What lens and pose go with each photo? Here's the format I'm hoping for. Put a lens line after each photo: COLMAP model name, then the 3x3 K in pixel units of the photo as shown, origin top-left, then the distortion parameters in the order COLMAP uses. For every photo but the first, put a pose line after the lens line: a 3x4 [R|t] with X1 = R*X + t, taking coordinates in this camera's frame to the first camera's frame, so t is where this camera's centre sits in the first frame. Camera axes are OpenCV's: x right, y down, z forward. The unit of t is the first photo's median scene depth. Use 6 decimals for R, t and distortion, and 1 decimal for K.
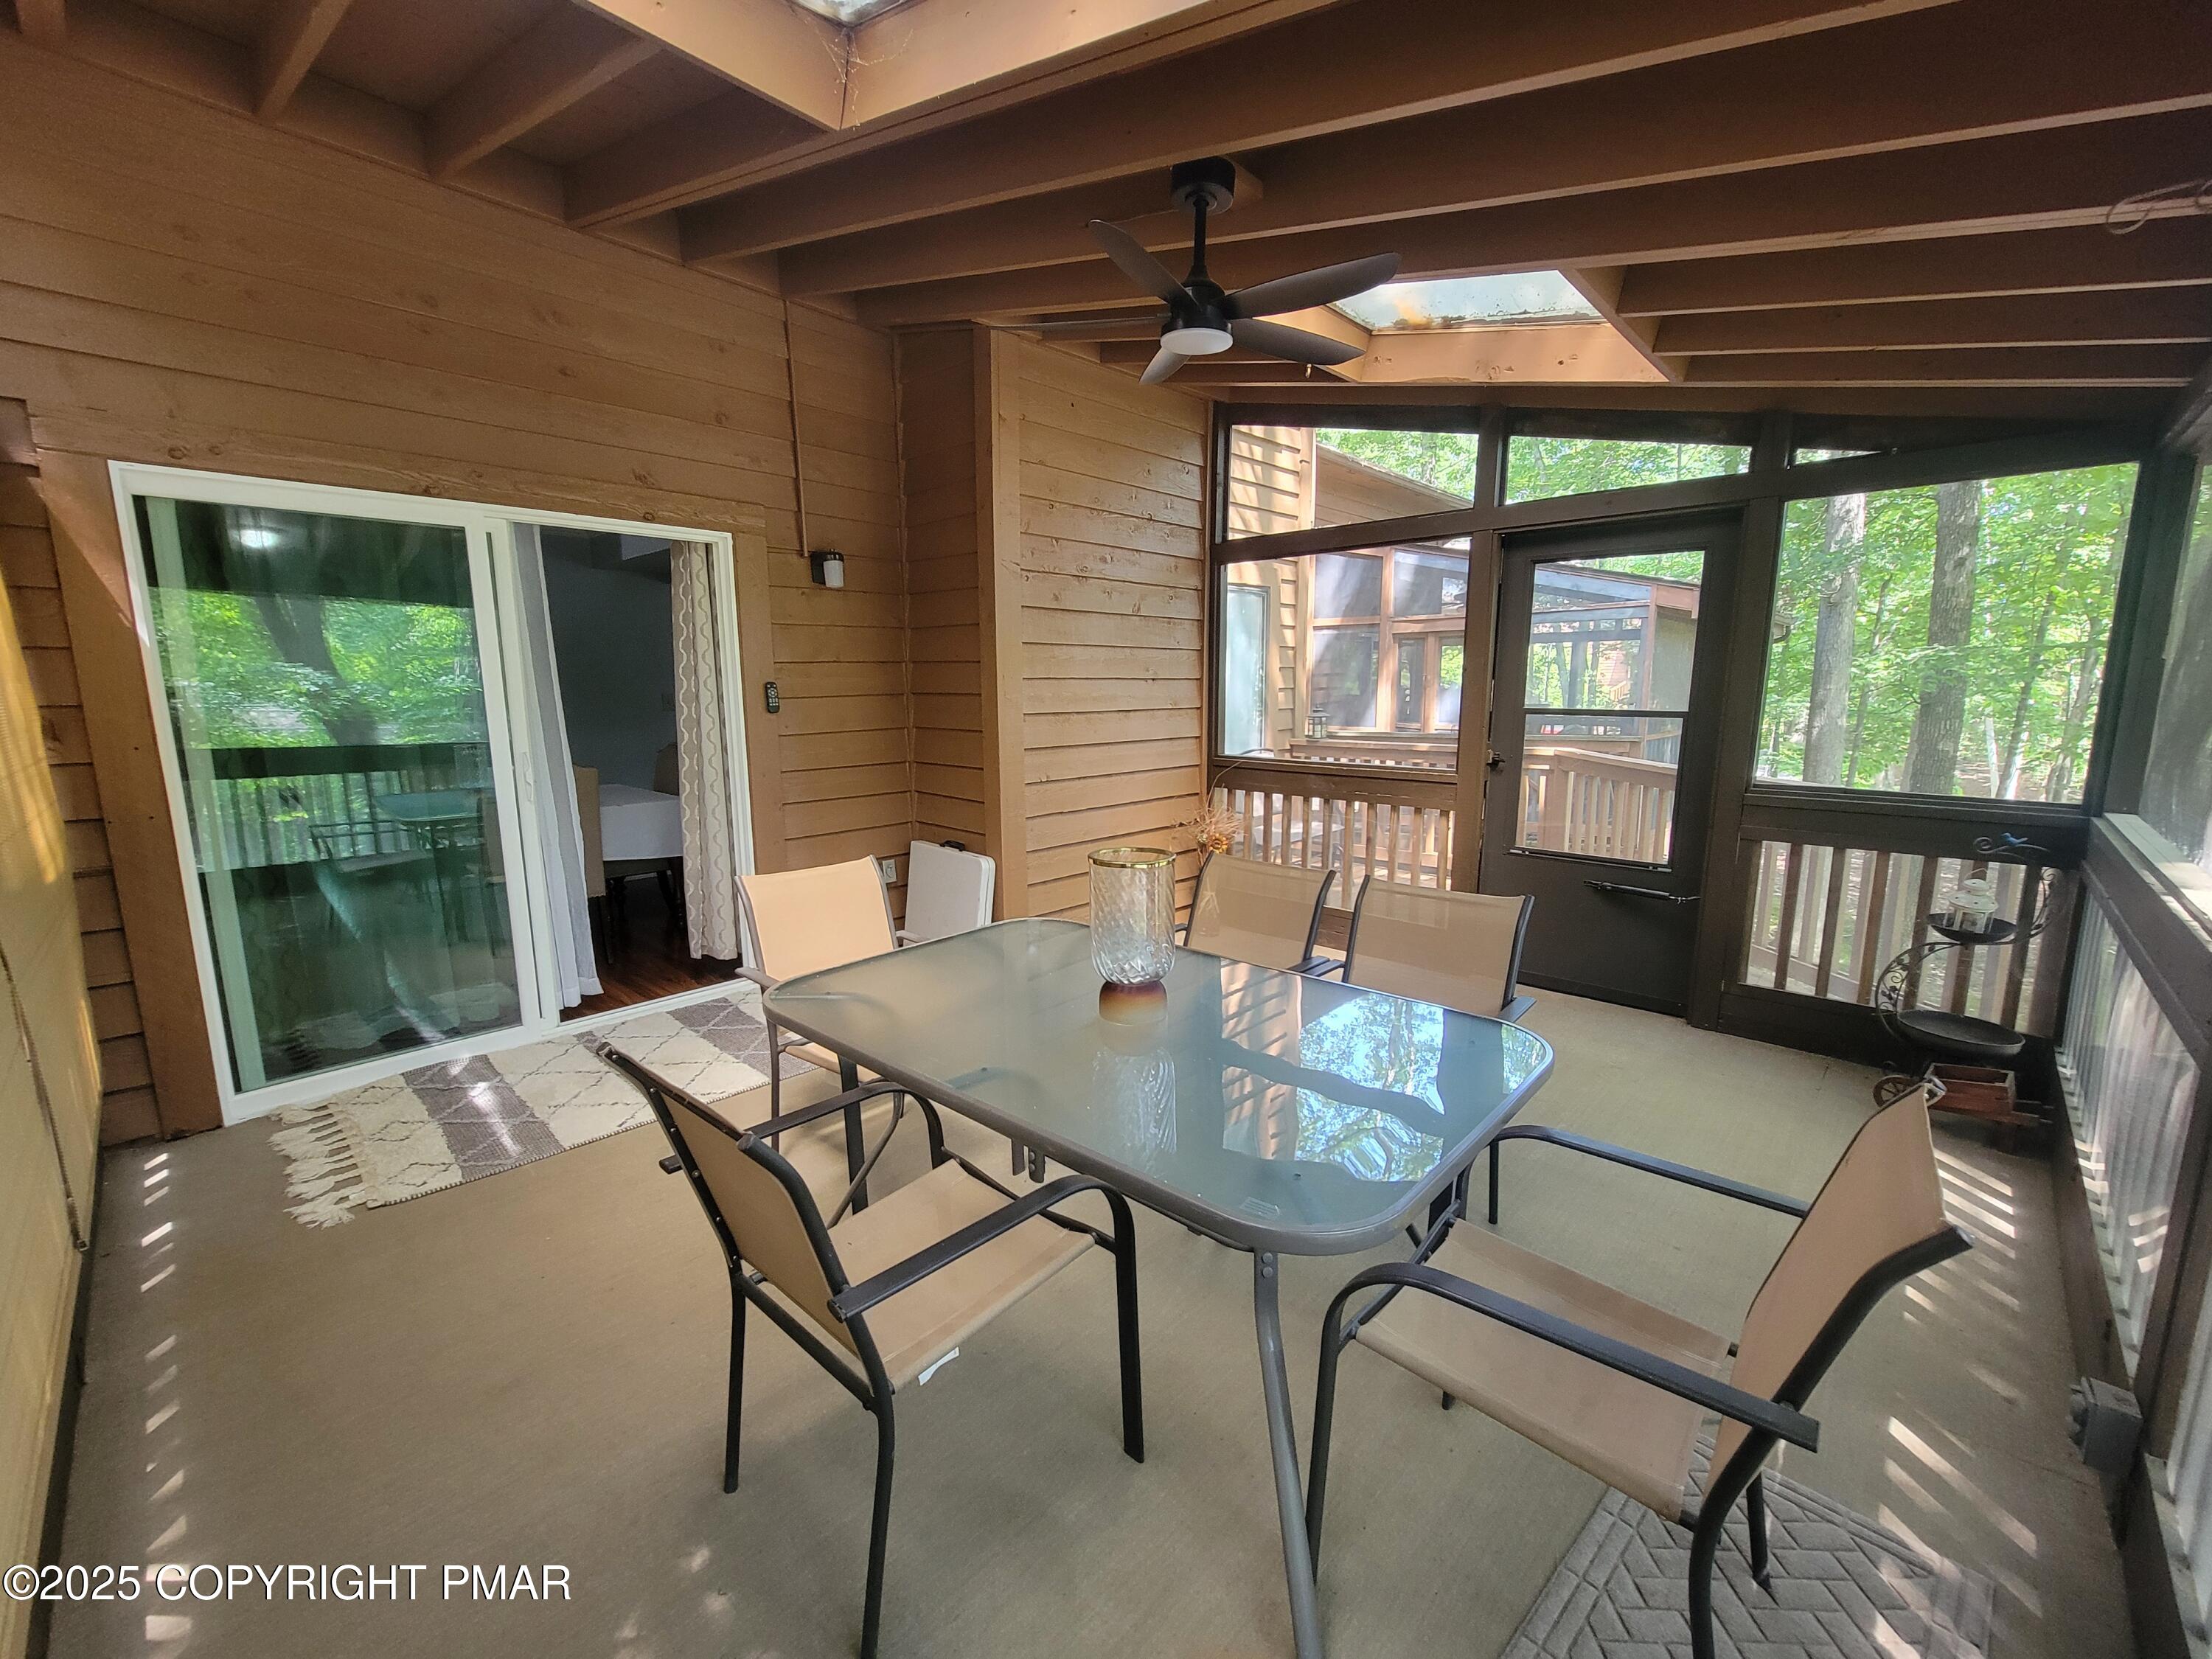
lens RADIAL K [[895.3, 0, 1107.1], [0, 895.3, 828.2], [0, 0, 1]] dist [-0.001910, -0.000230]
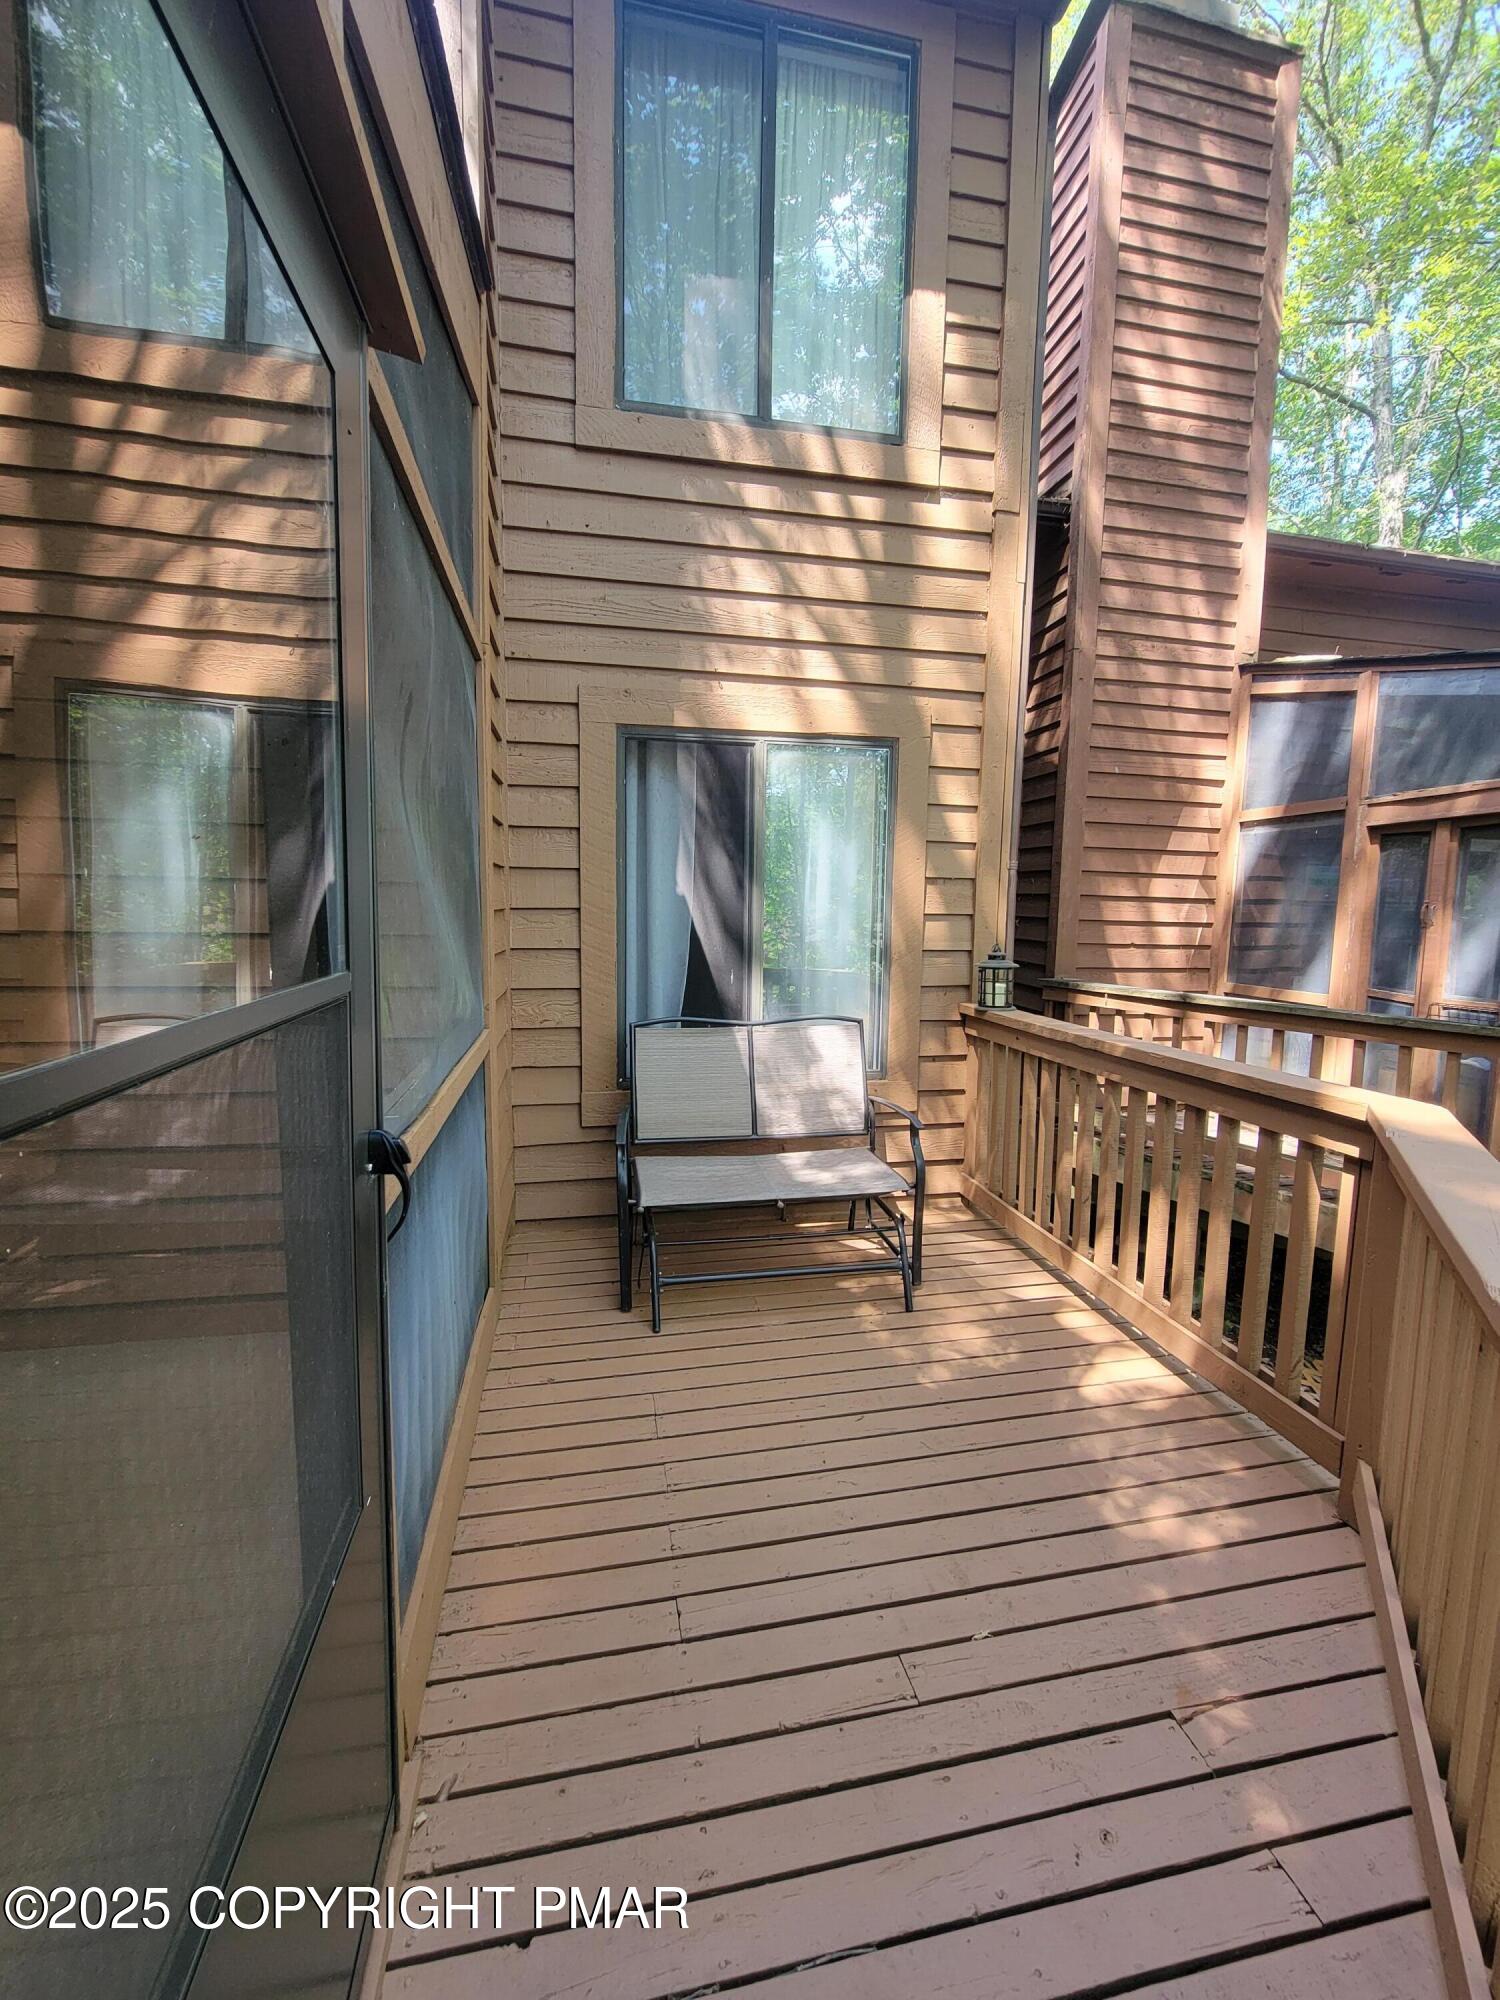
lens RADIAL K [[809.5, 0, 753.1], [0, 809.5, 999.6], [0, 0, 1]] dist [-0.001910, -0.000230]
pose [[0.823282, 0.080879, -0.561841, 0.444275], [-0.111733, 0.993522, -0.020706, -0.088663], [0.556527, 0.079823, 0.826986, 0.576747]]
